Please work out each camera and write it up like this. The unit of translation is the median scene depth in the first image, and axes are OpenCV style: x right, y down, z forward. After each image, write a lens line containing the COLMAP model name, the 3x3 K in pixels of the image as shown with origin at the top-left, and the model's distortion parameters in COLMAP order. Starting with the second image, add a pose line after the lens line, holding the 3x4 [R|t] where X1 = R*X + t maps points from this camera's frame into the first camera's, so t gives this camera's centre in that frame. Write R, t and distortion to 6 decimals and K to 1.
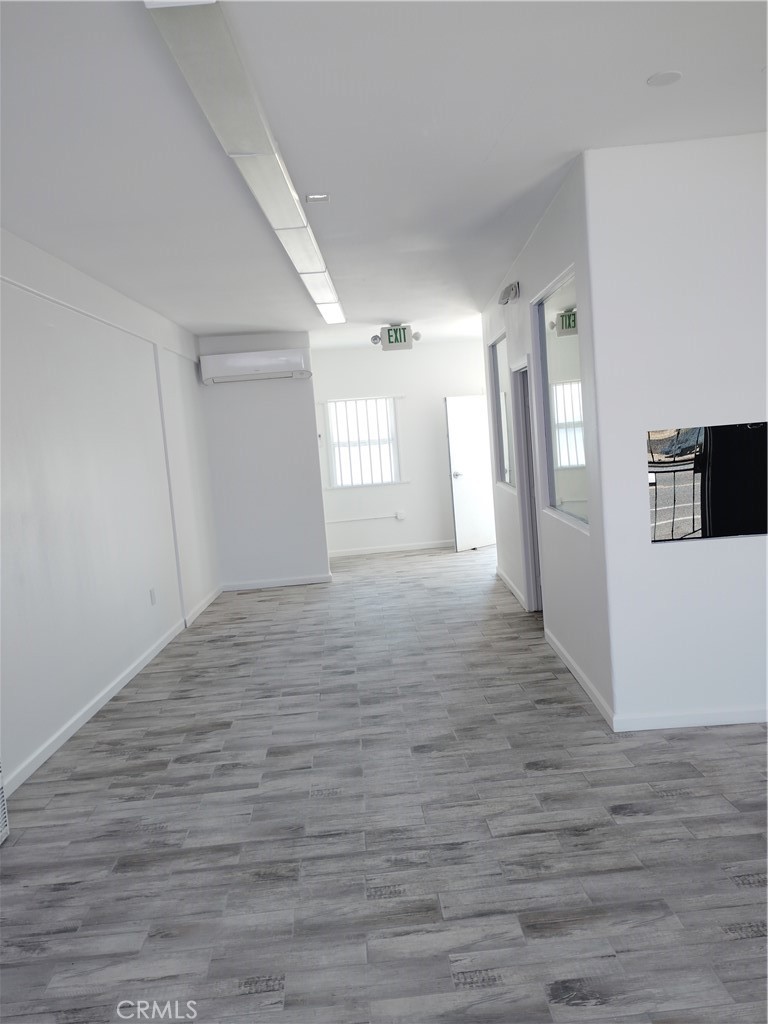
lens RADIAL K [[845.6, 0, 377.4], [0, 845.6, 513.5], [0, 0, 1]] dist [0.062042, -0.073236]
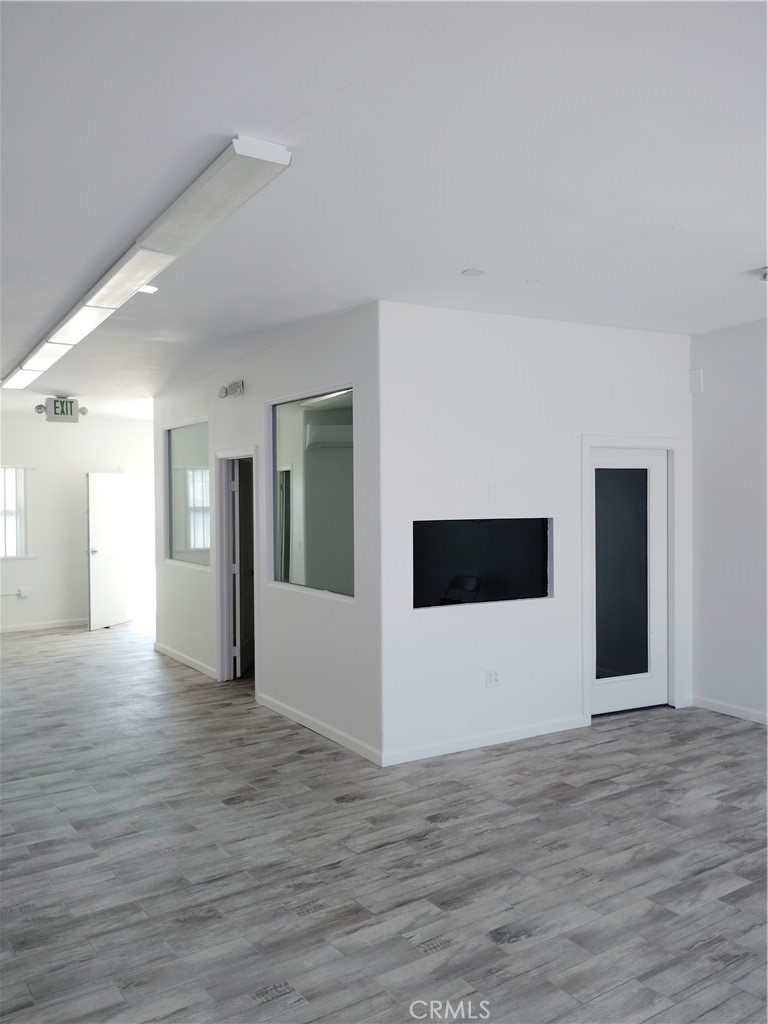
lens RADIAL K [[845.6, 0, 383.2], [0, 845.6, 512.0], [0, 0, 1]] dist [0.062042, -0.073236]
pose [[0.849443, 0.059693, 0.524293, -0.398254], [-0.006650, 0.994713, -0.102477, 0.021851], [-0.527638, 0.083562, 0.845349, -0.052146]]
